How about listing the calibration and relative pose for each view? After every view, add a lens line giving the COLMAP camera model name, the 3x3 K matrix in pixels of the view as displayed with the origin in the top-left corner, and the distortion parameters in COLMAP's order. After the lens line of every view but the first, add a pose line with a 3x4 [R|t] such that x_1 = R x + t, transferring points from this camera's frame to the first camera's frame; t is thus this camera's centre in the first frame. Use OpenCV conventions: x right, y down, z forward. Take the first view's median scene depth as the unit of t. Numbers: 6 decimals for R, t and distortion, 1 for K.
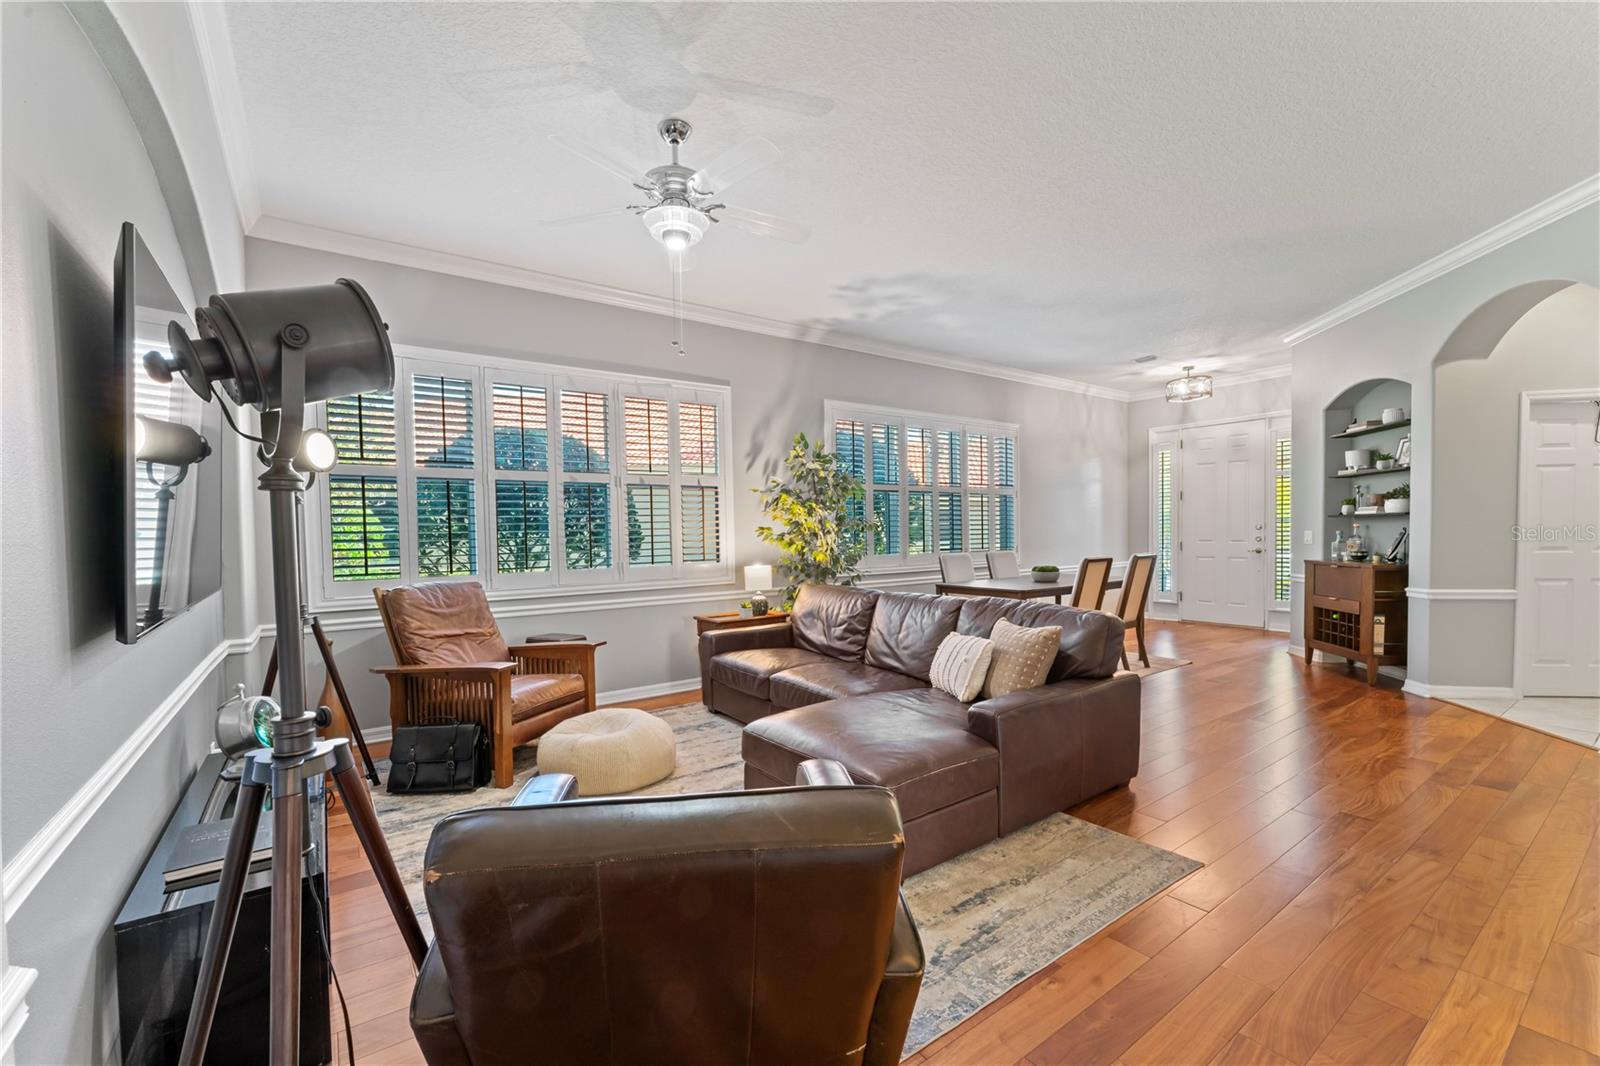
lens RADIAL K [[653.1, 0, 794.3], [0, 653.1, 552.6], [0, 0, 1]] dist [-0.003674, -0.000220]
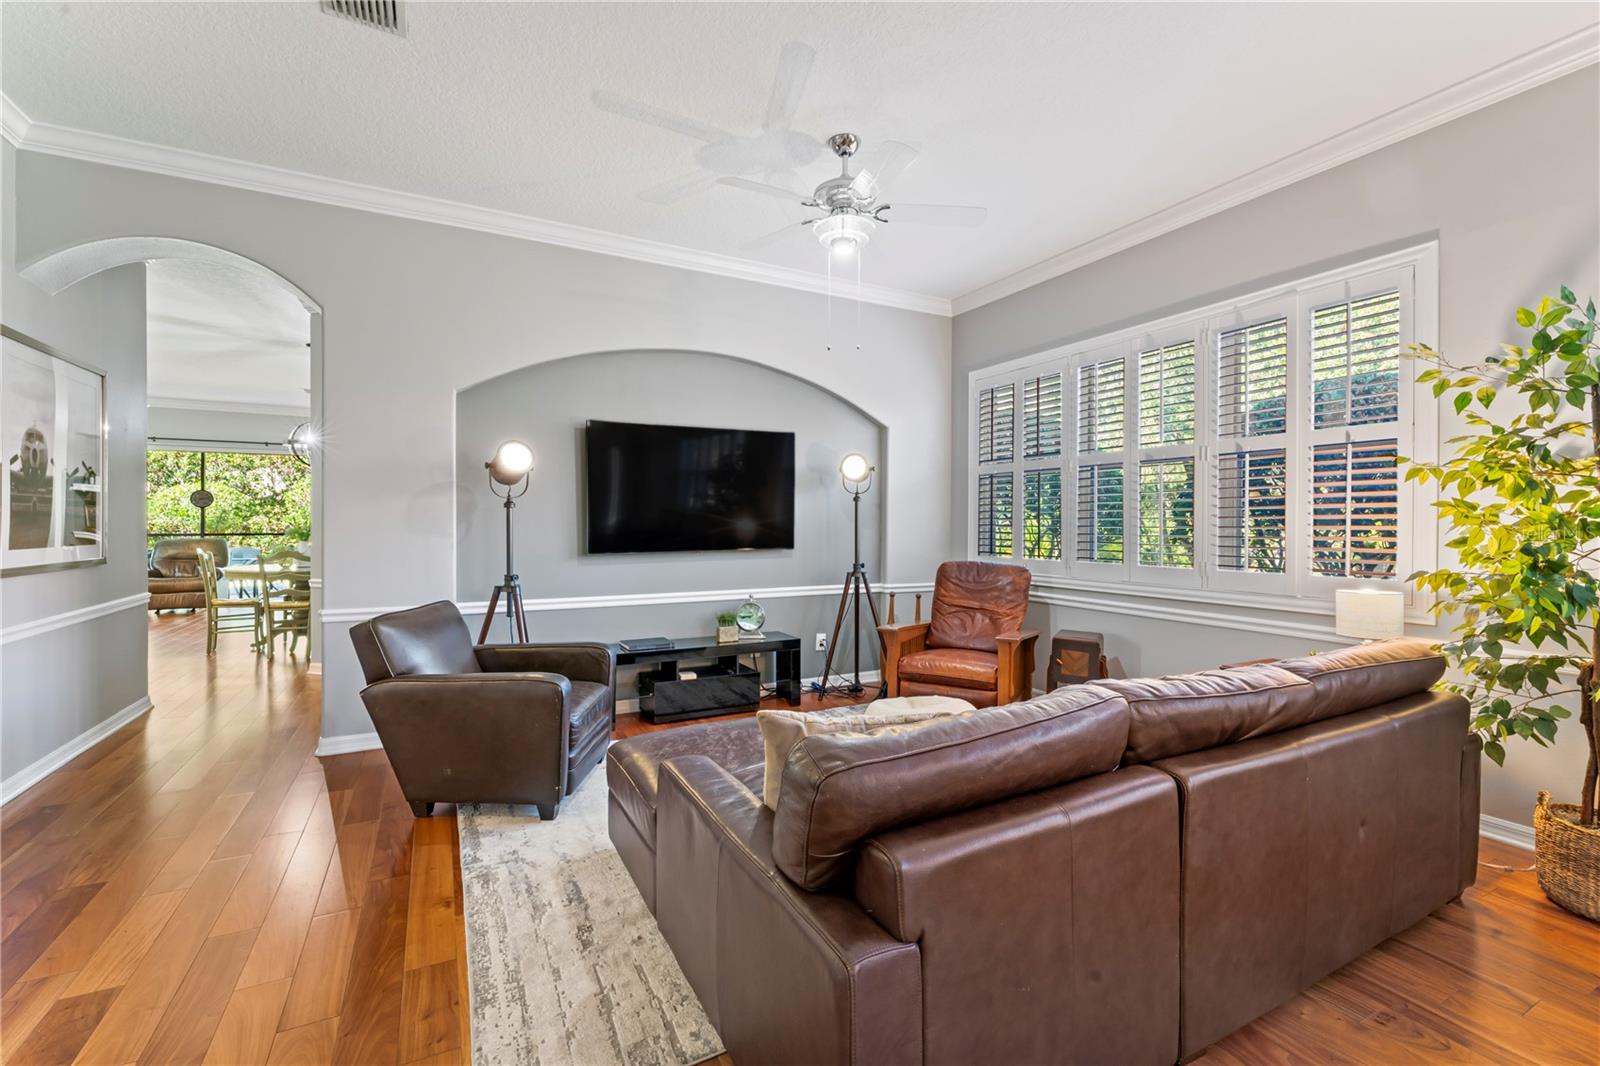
lens RADIAL K [[678.8, 0, 792.3], [0, 678.8, 522.9], [0, 0, 1]] dist [-0.001711, -0.000318]
pose [[-0.134215, 0.015540, -0.990830, 0.526030], [-0.033745, 0.999225, 0.020243, -0.027730], [0.990377, 0.036153, -0.133587, 0.609153]]
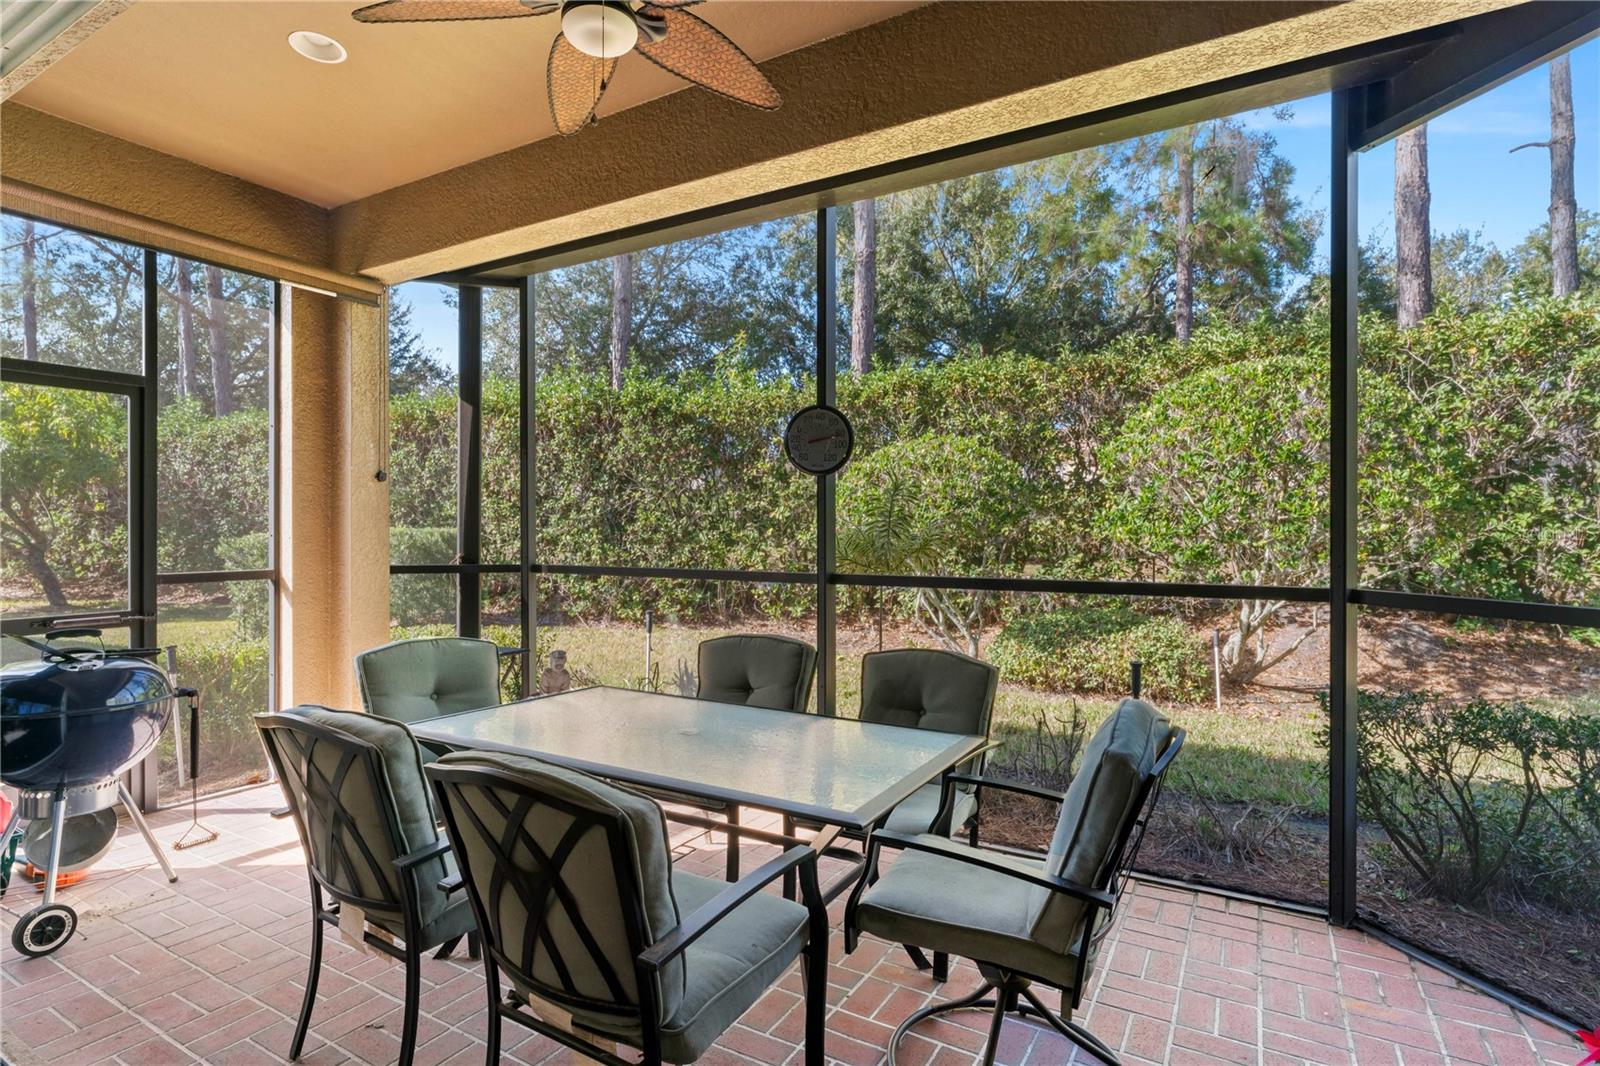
lens RADIAL K [[858.2, 0, 728.6], [0, 858.2, 528.7], [0, 0, 1]] dist [-0.000647, -0.000293]
pose [[-0.926728, 0.015053, -0.375432, -1.247483], [0.001070, 0.999299, 0.037427, 0.060378], [0.375733, 0.034283, -0.926094, -1.135278]]
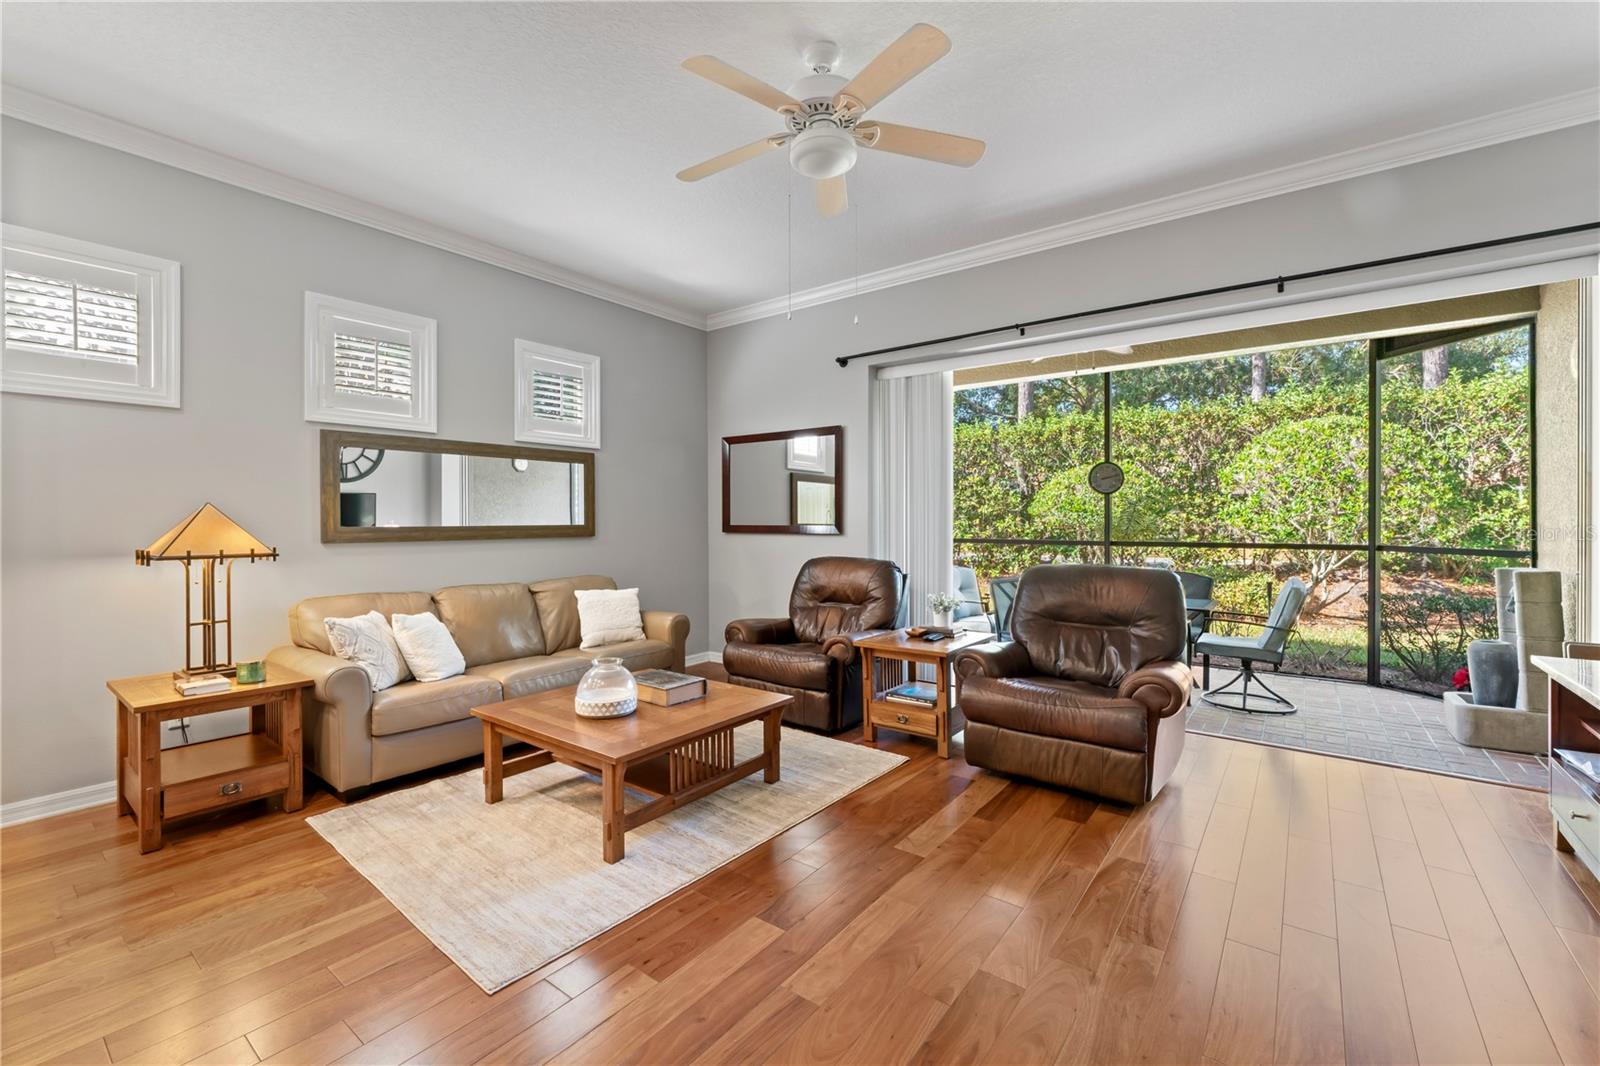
lens RADIAL K [[705.1, 0, 773.2], [0, 705.1, 523.0], [0, 0, 1]] dist [0.016475, -0.000020]
pose [[-0.956856, 0.018176, -0.289994, -0.590300], [0.006105, 0.999079, 0.042475, 0.033177], [0.290499, 0.038872, -0.956085, -0.697673]]
